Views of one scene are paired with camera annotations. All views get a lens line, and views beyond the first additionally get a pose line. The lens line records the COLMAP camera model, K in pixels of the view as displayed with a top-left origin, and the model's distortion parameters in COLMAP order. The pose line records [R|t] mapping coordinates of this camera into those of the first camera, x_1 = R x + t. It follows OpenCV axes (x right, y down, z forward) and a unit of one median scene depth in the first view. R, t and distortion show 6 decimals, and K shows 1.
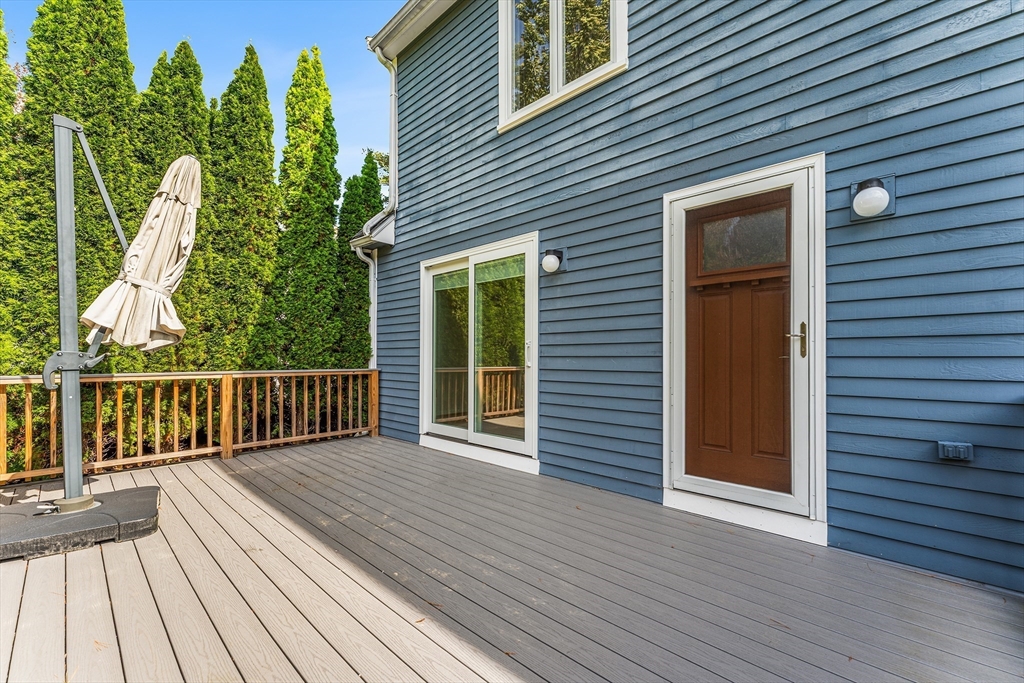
lens RADIAL K [[423.7, 0, 509.6], [0, 423.7, 355.7], [0, 0, 1]] dist [-0.004057, 0.000018]
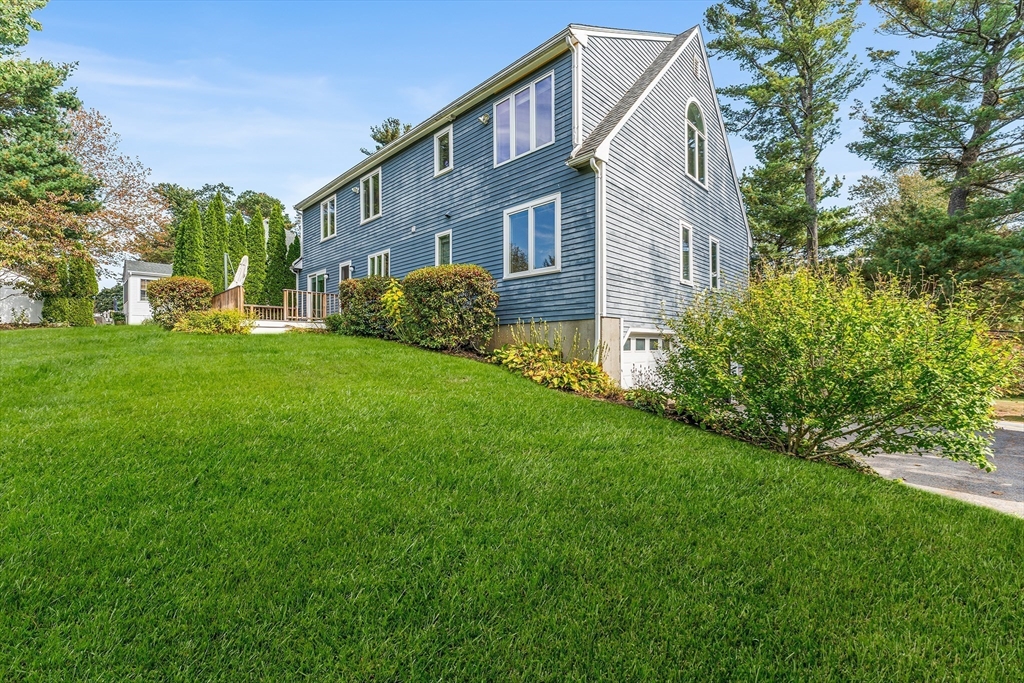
lens RADIAL K [[423.7, 0, 507.6], [0, 423.7, 345.5], [0, 0, 1]] dist [-0.004057, 0.000018]
pose [[0.999950, -0.002409, -0.009746, 1.930192], [0.002352, 0.999980, -0.005840, 0.496454], [0.009760, 0.005817, 0.999935, -3.184046]]
